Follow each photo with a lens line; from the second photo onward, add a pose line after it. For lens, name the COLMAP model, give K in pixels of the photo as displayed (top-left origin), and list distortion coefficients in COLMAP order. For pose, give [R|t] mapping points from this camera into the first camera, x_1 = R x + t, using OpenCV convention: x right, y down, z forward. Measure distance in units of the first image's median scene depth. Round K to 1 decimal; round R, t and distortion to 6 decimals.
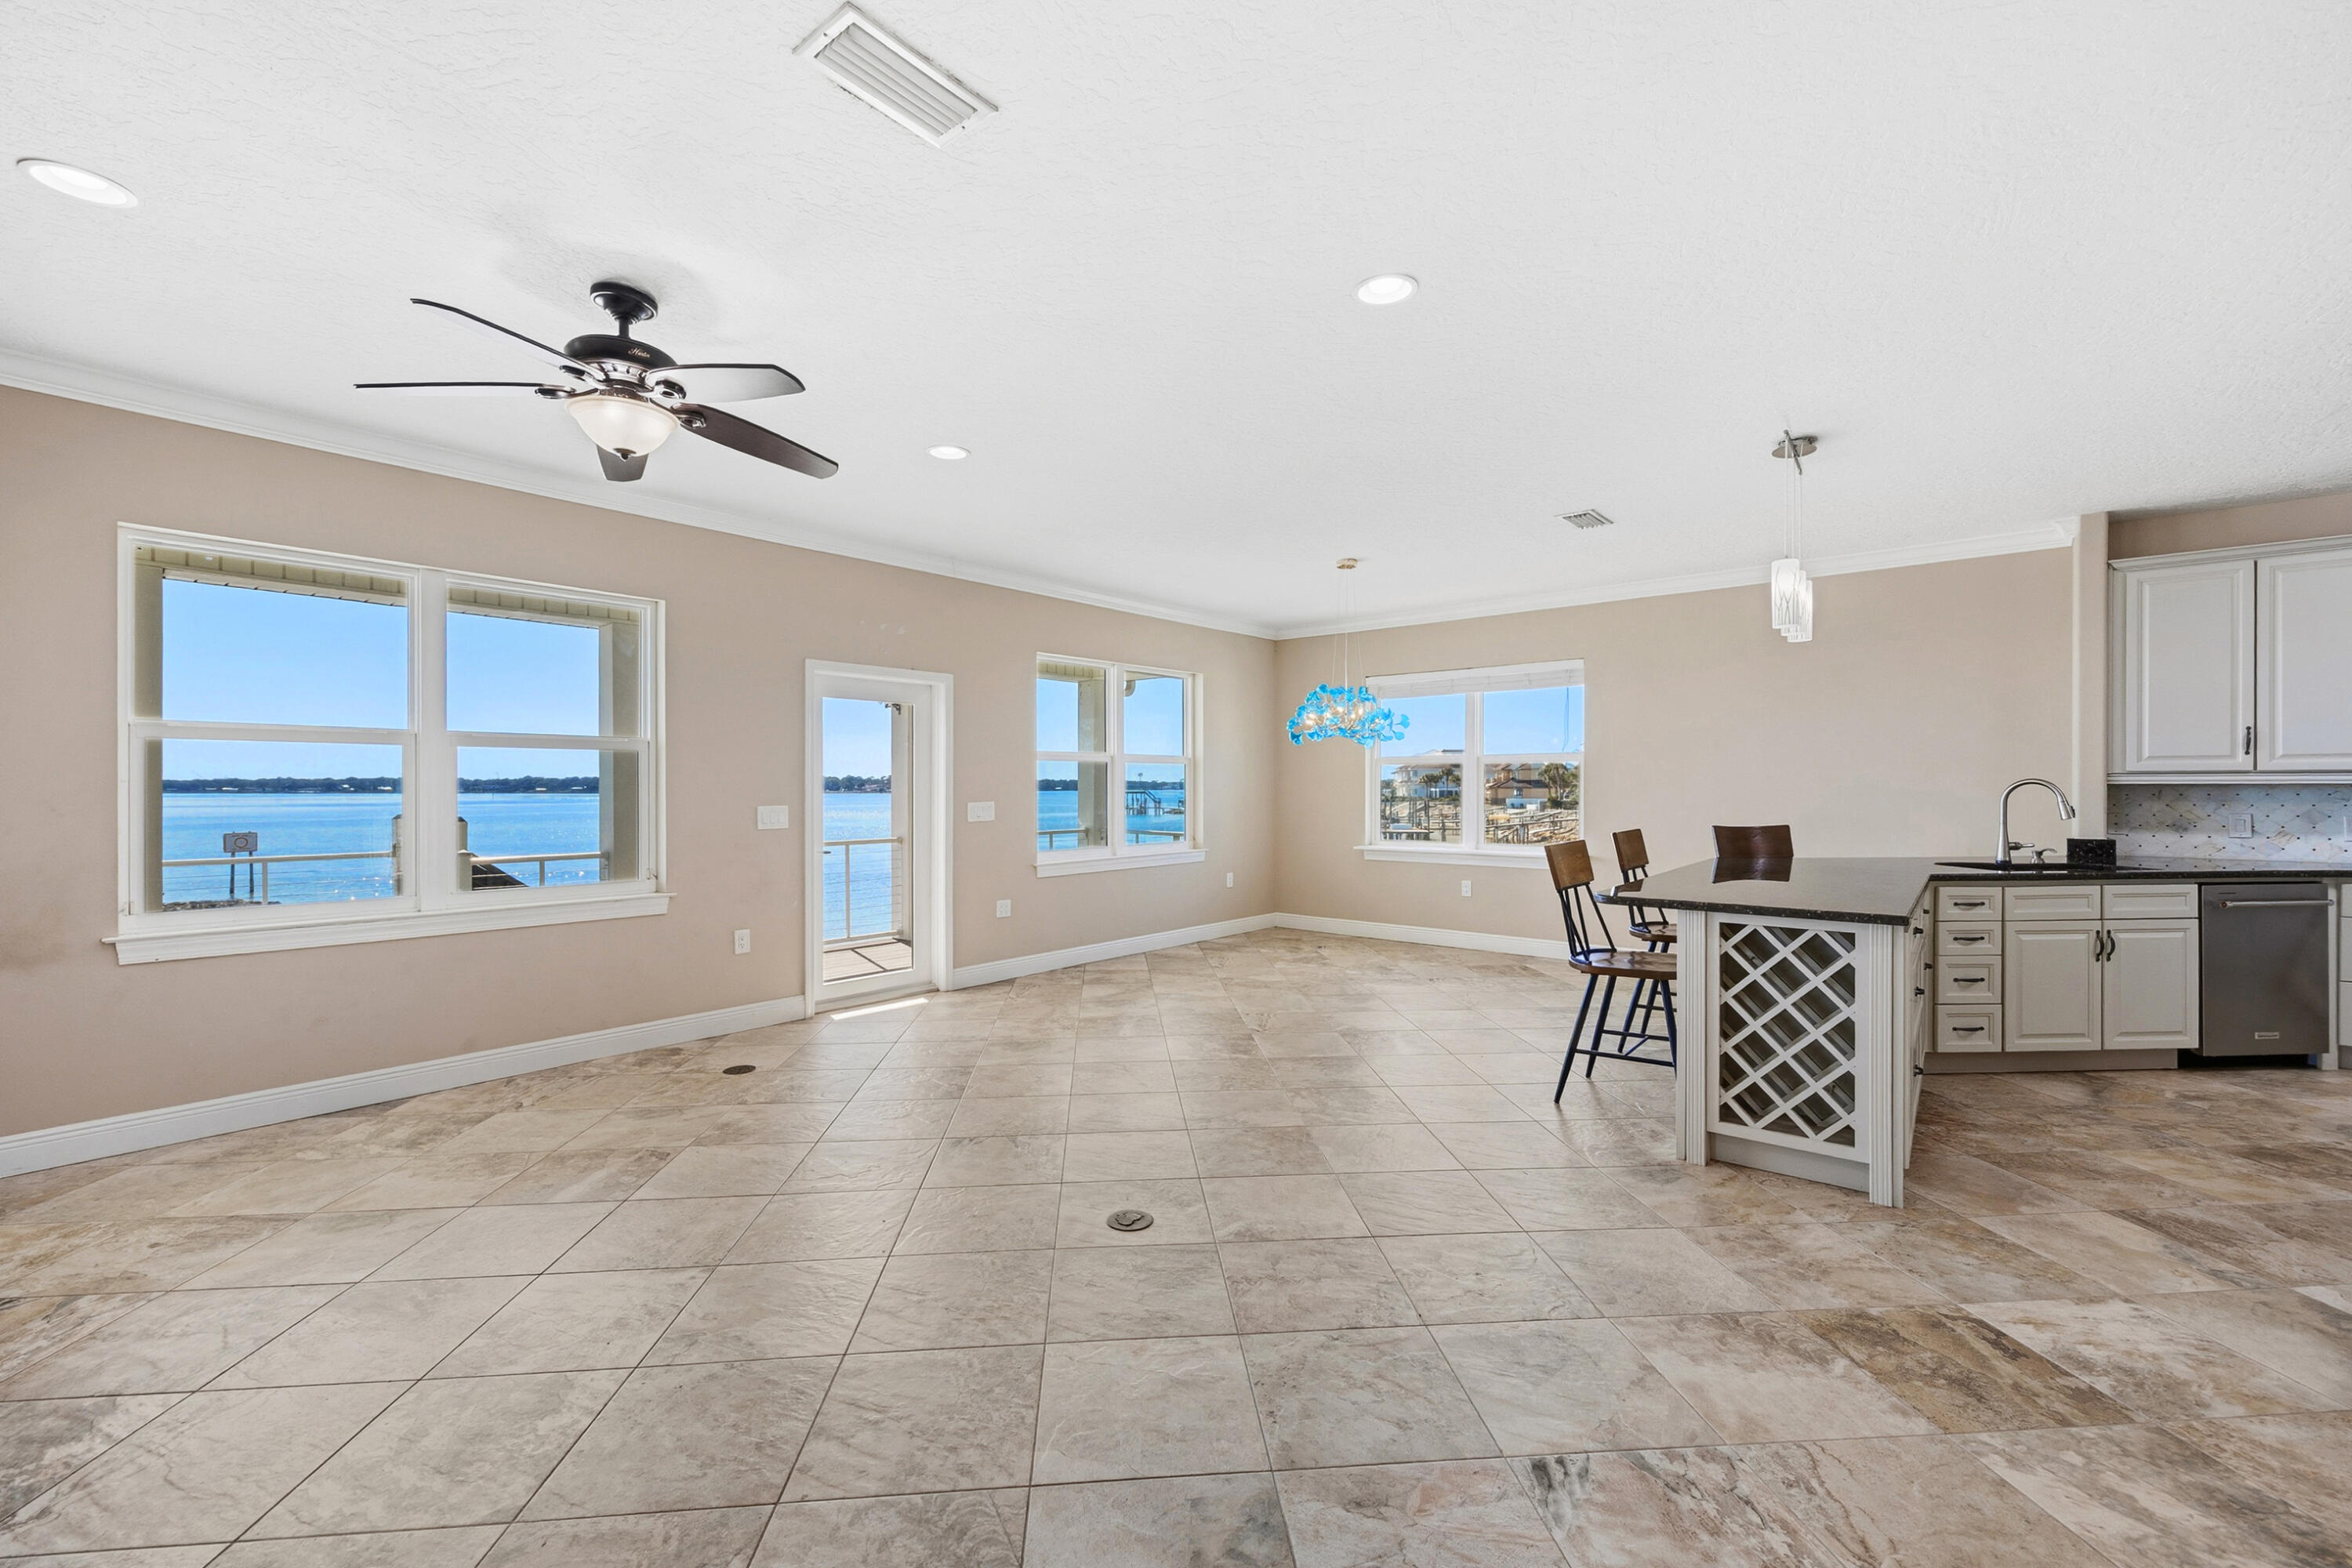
lens RADIAL K [[960.1, 0, 1184.5], [0, 960.1, 787.9], [0, 0, 1]] dist [0.001027, -0.000012]
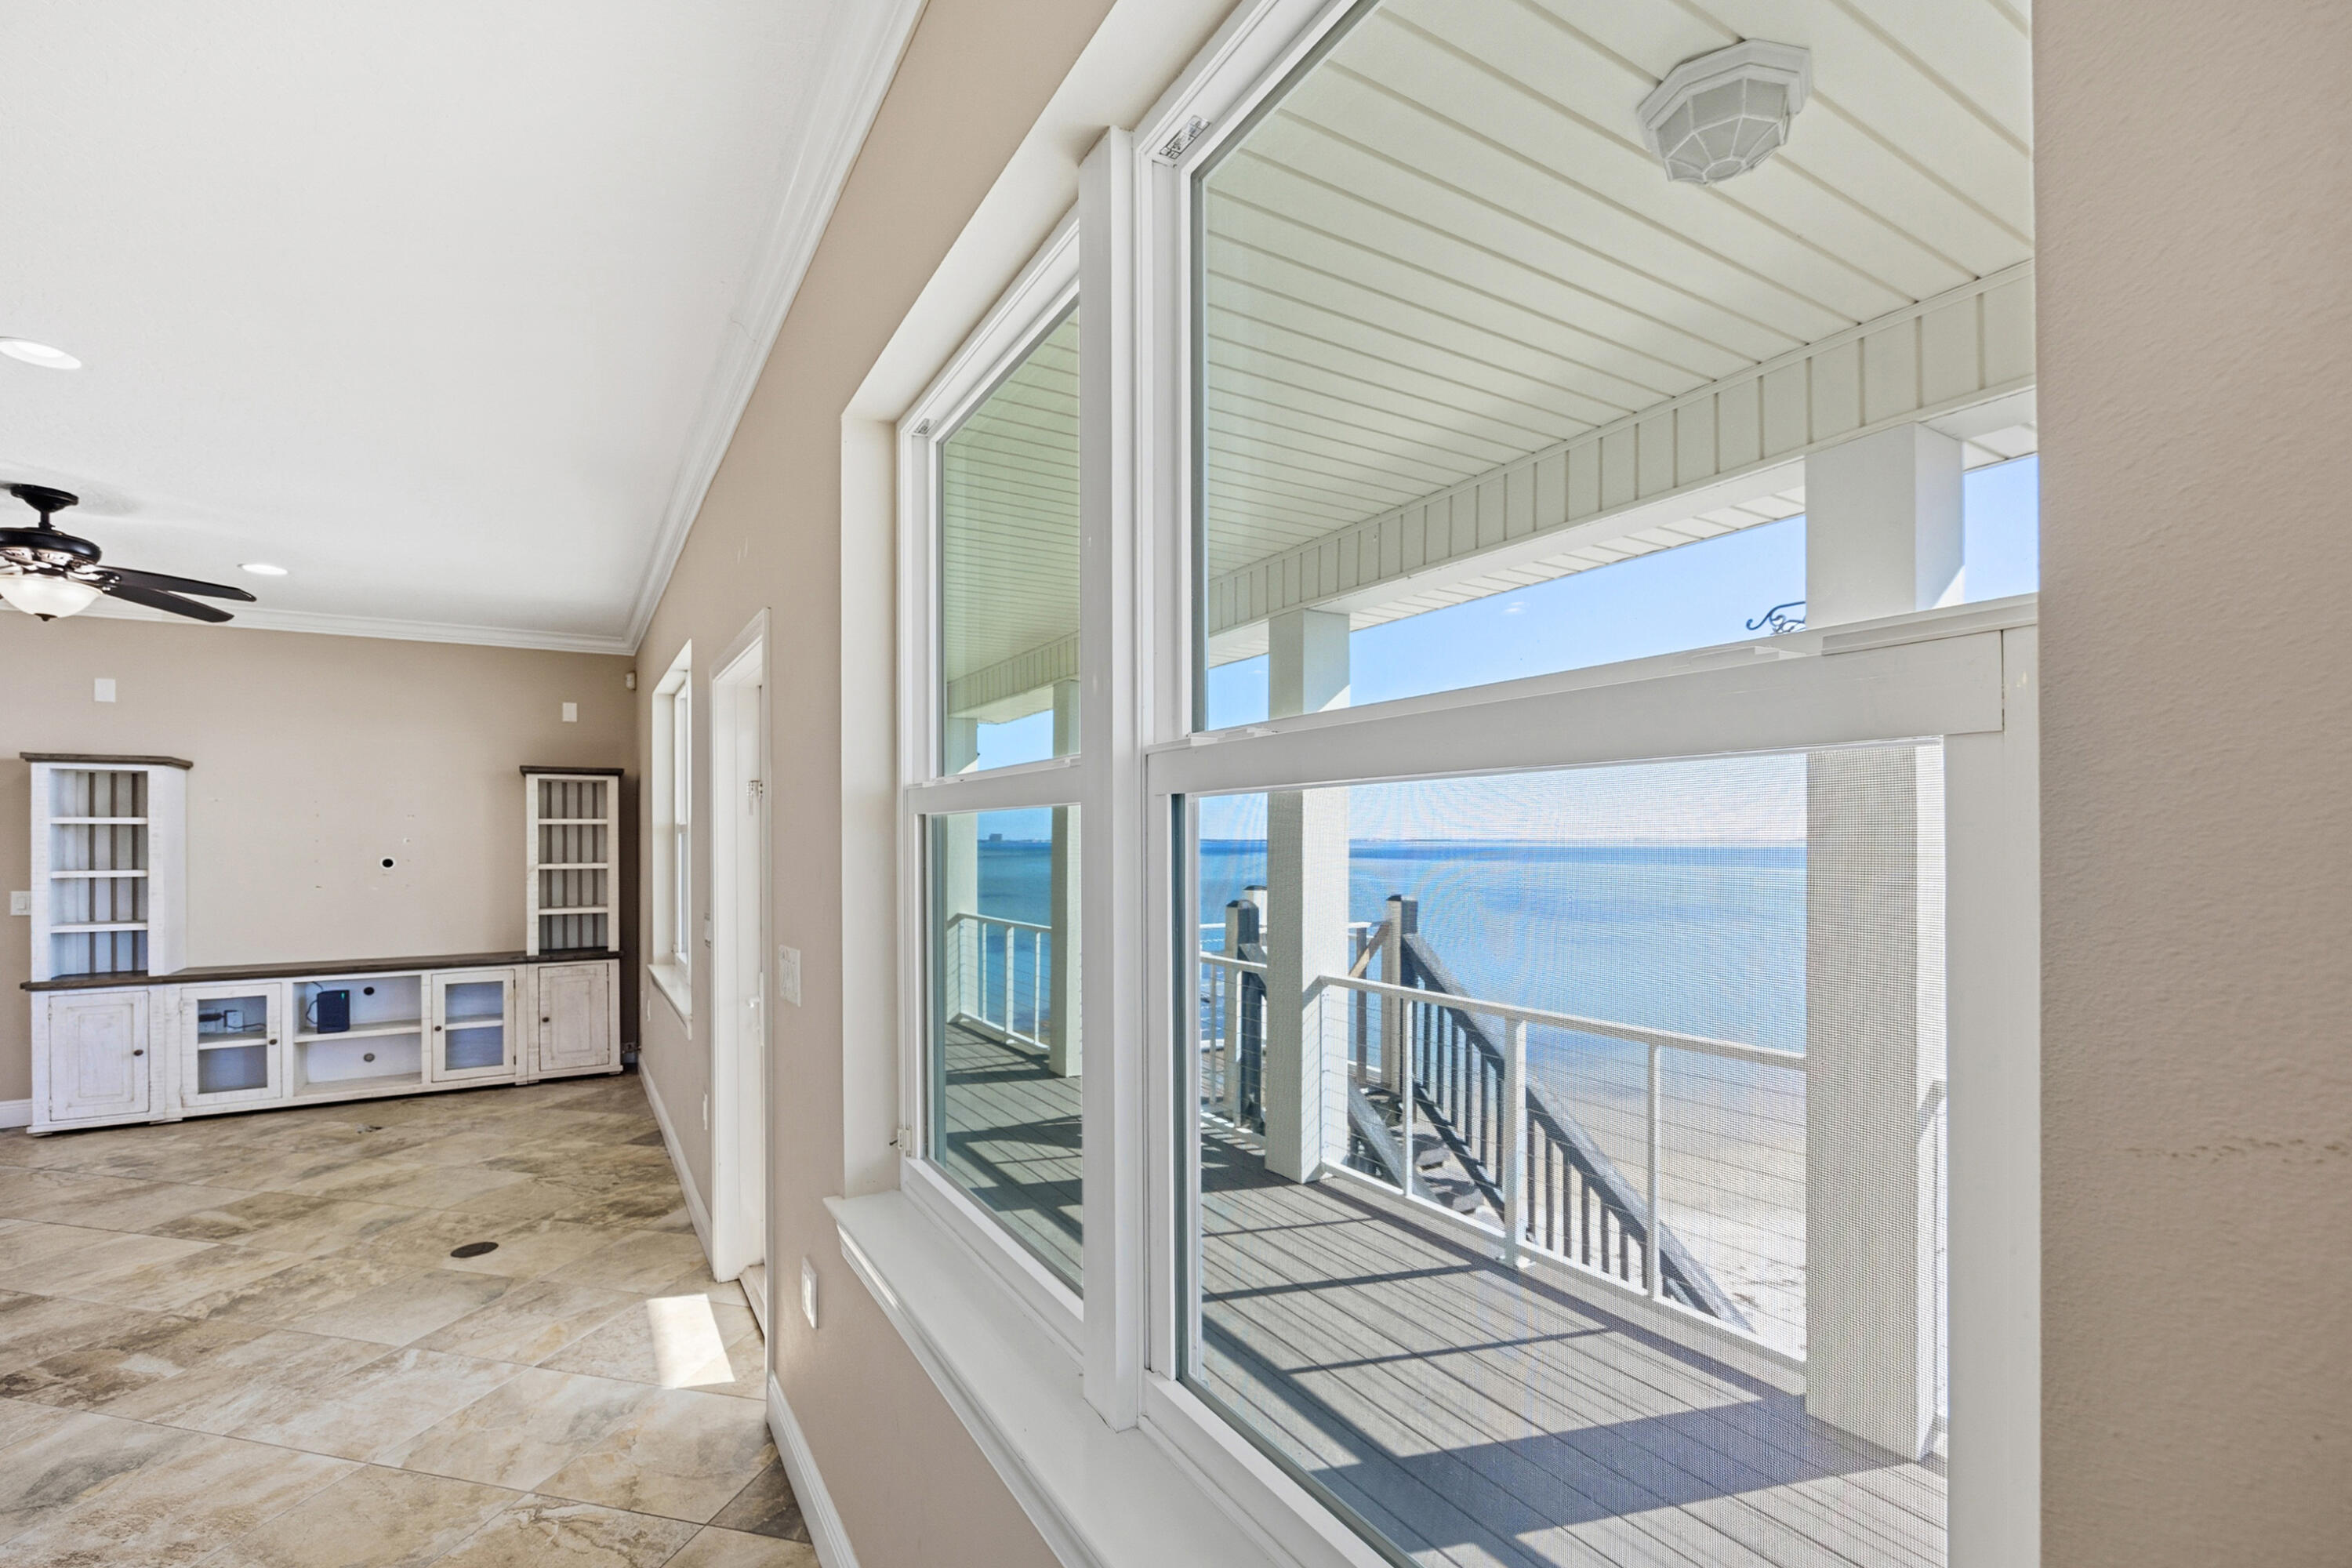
lens RADIAL K [[1030.5, 0, 1178.0], [0, 1030.5, 836.3], [0, 0, 1]] dist [-0.001712, -0.000196]
pose [[-0.321052, -0.001187, -0.947061, 0.119774], [0.003706, 0.999990, -0.002510, -0.029353], [0.947054, -0.004316, -0.321044, 1.554702]]
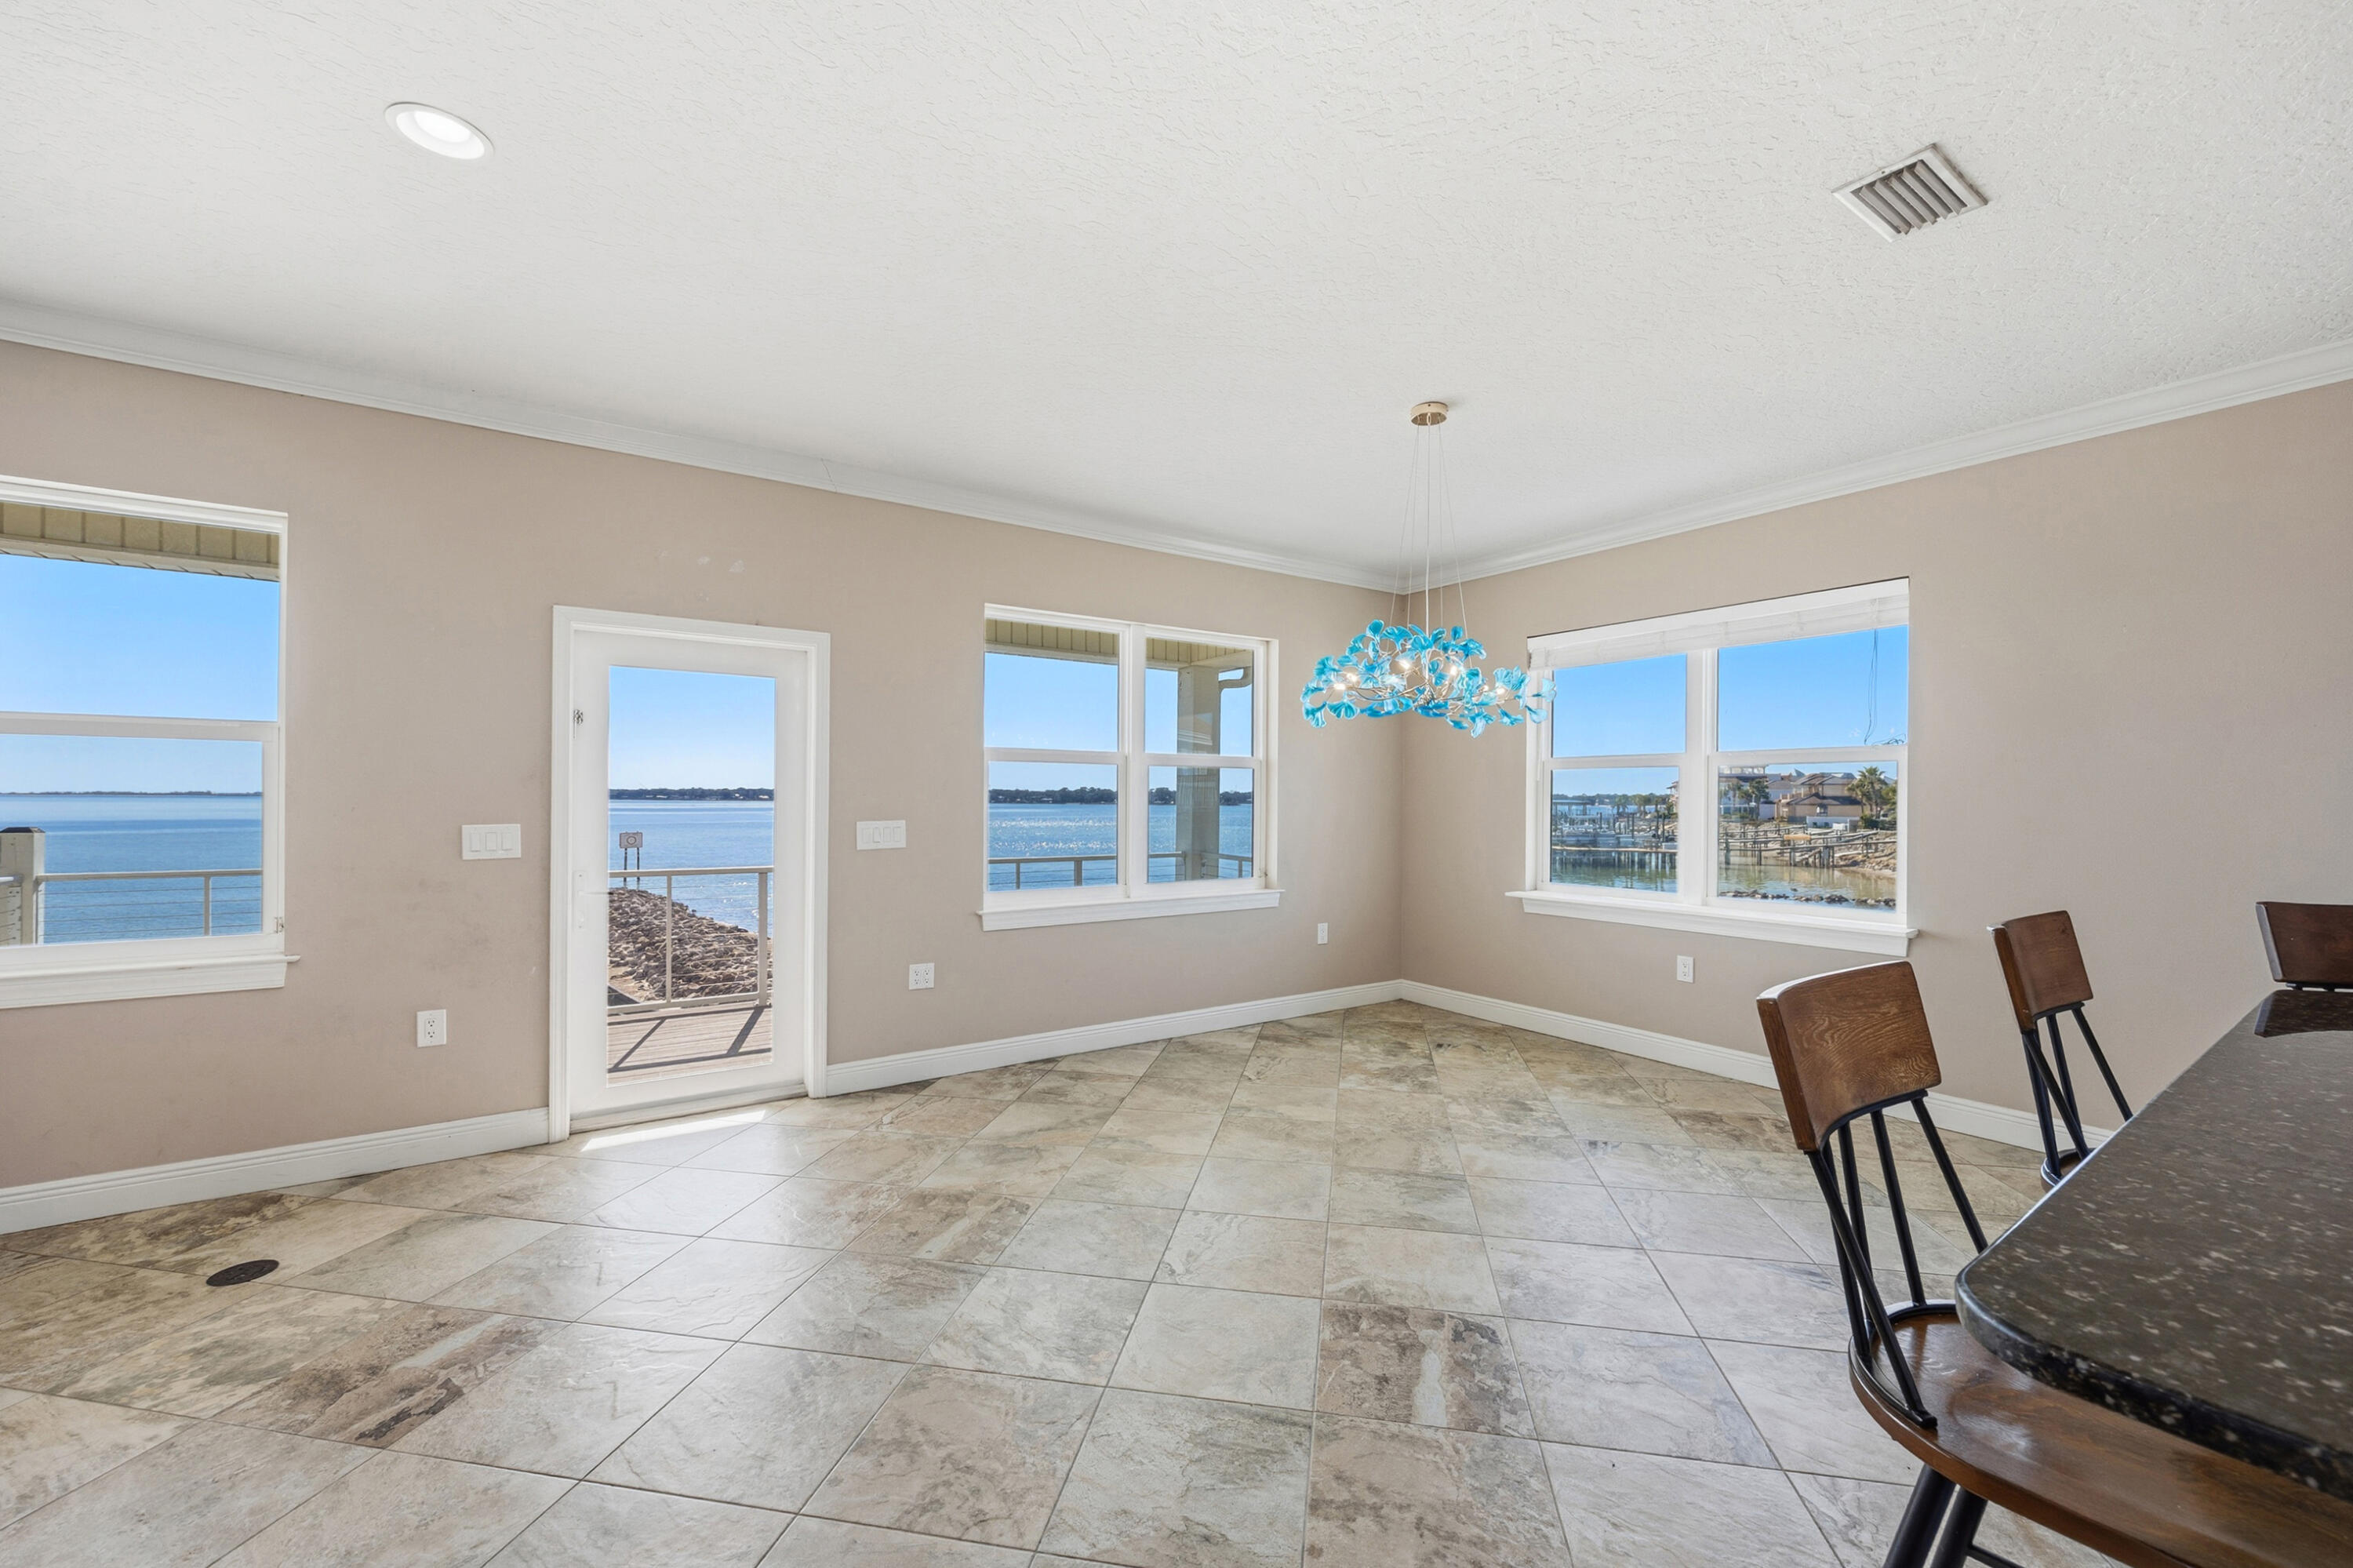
lens RADIAL K [[930.6, 0, 1189.9], [0, 930.6, 800.8], [0, 0, 1]] dist [-0.001791, -0.000054]
pose [[0.965475, 0.007775, -0.260378, 0.214617], [-0.007789, 0.999969, 0.000978, -0.002367], [0.260378, 0.001084, 0.965506, 0.516728]]
